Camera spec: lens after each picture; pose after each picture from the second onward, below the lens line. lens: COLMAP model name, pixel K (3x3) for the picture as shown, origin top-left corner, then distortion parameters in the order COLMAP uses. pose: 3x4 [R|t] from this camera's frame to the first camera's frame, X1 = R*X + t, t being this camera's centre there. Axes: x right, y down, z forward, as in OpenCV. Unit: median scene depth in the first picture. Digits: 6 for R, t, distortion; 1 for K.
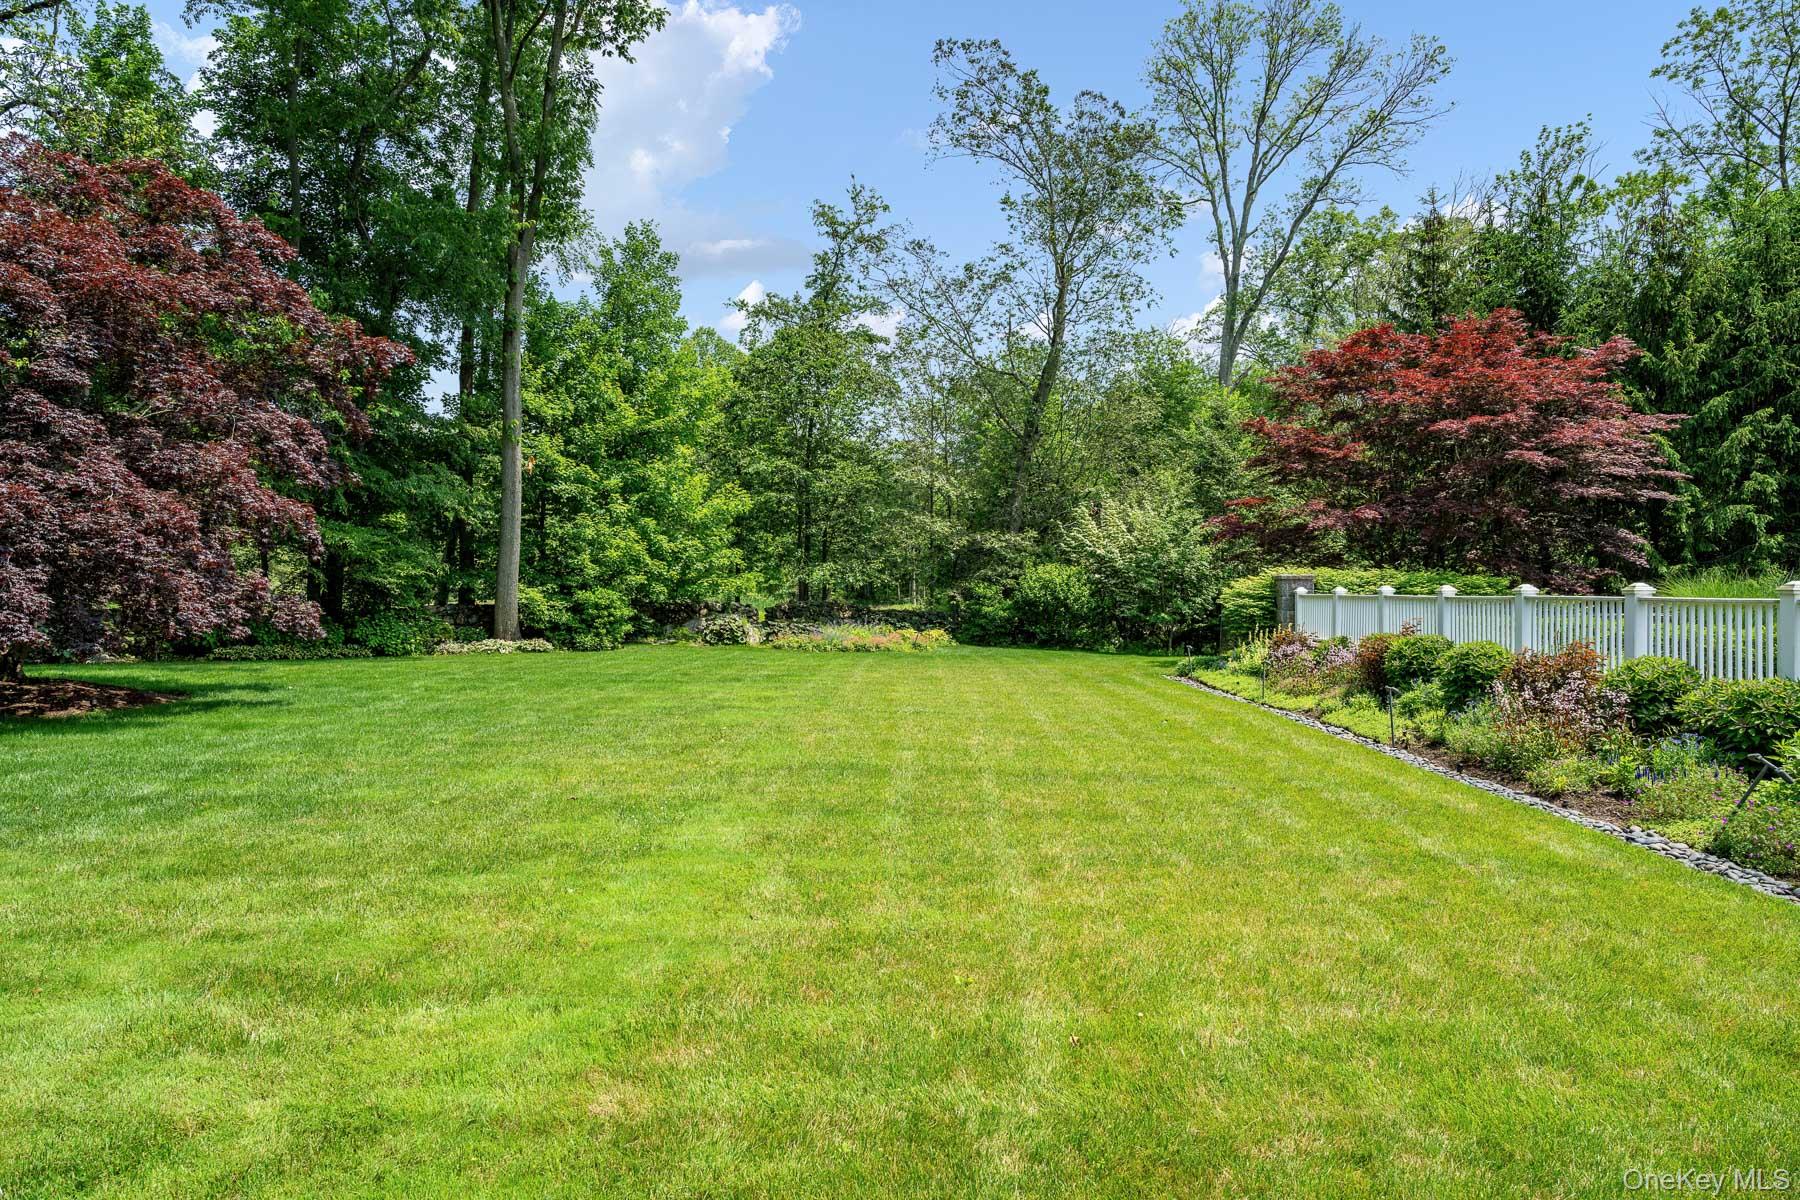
lens RADIAL K [[1207.5, 0, 900.0], [0, 1207.5, 600.0], [0, 0, 1]] dist [0.003769, 0.001622]
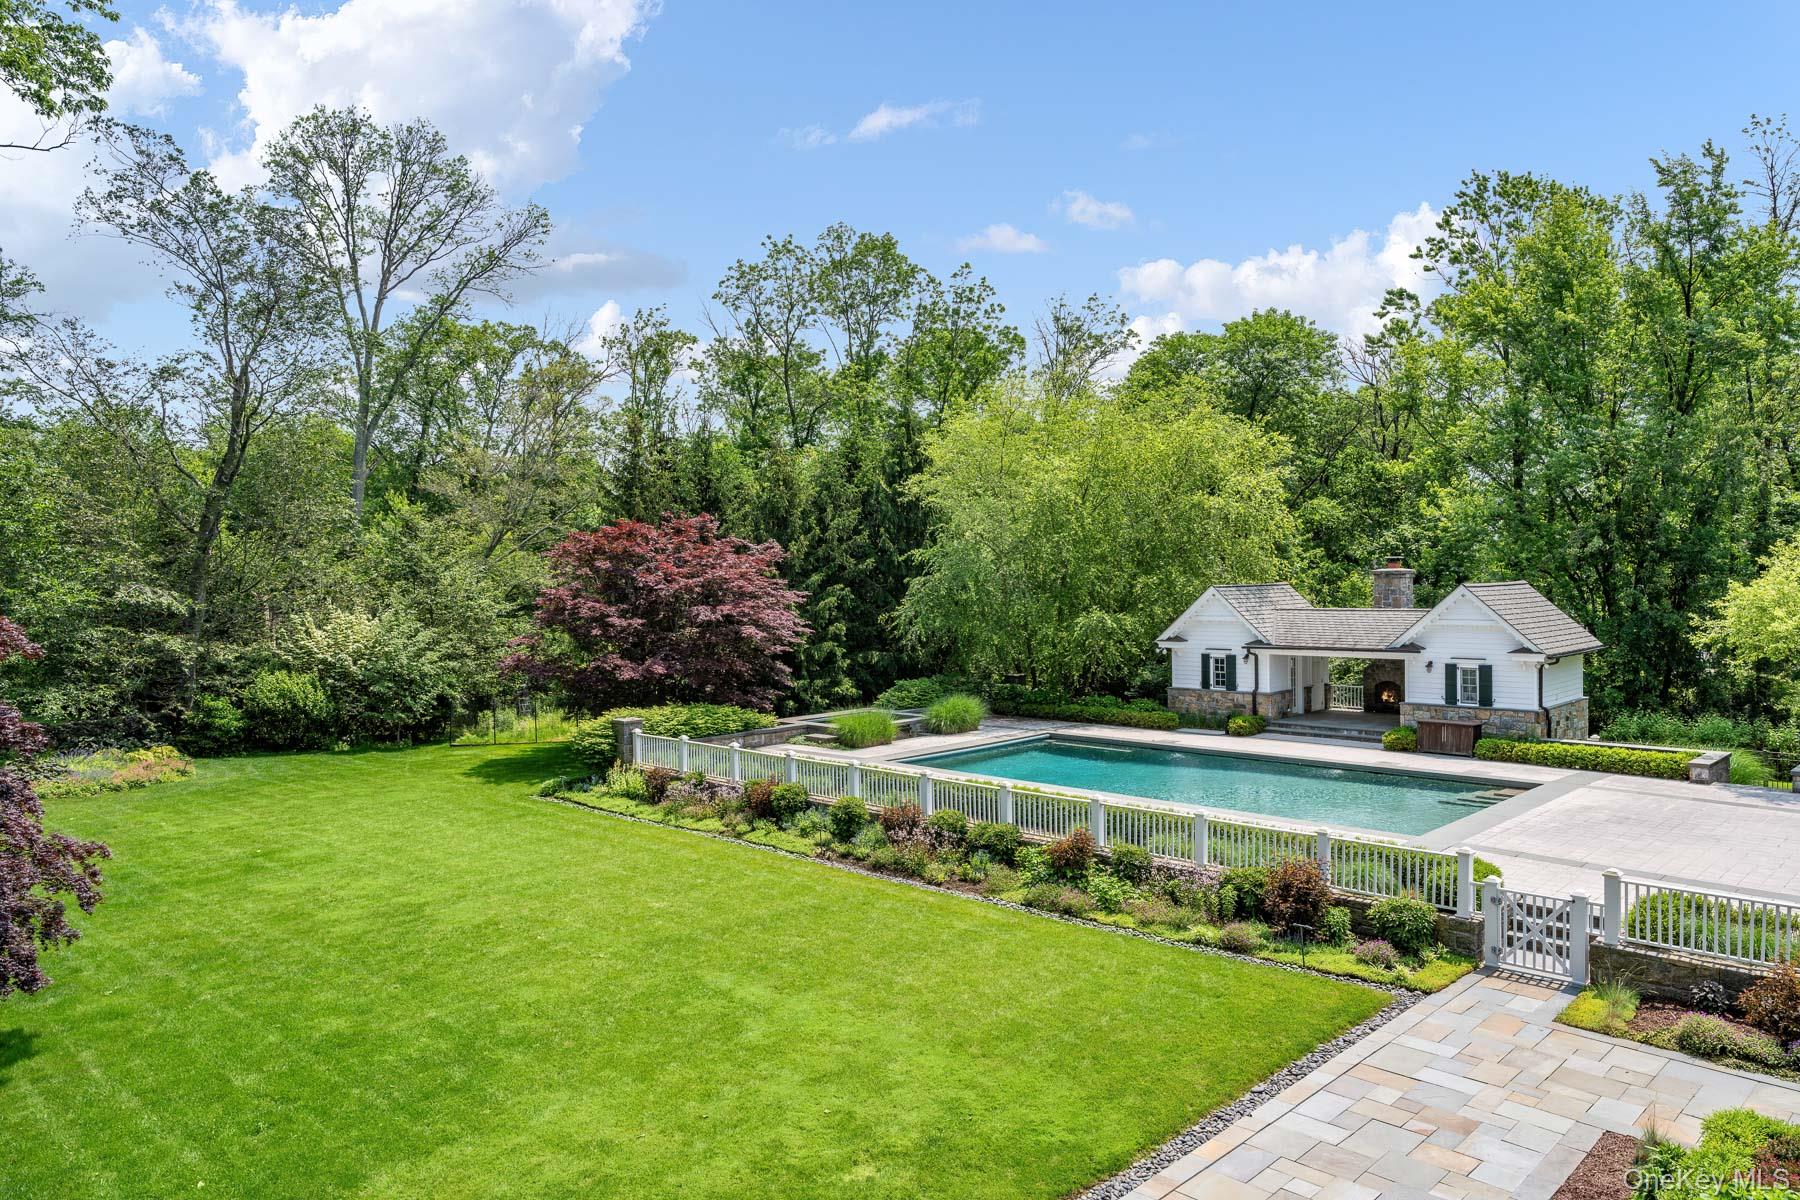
lens RADIAL K [[1207.5, 0, 900.0], [0, 1207.5, 600.0], [0, 0, 1]] dist [0.003769, 0.001622]
pose [[0.678312, -0.024107, 0.734378, -0.442187], [0.018305, 0.999706, 0.015909, -0.155298], [-0.734546, 0.002651, 0.678554, -0.192316]]
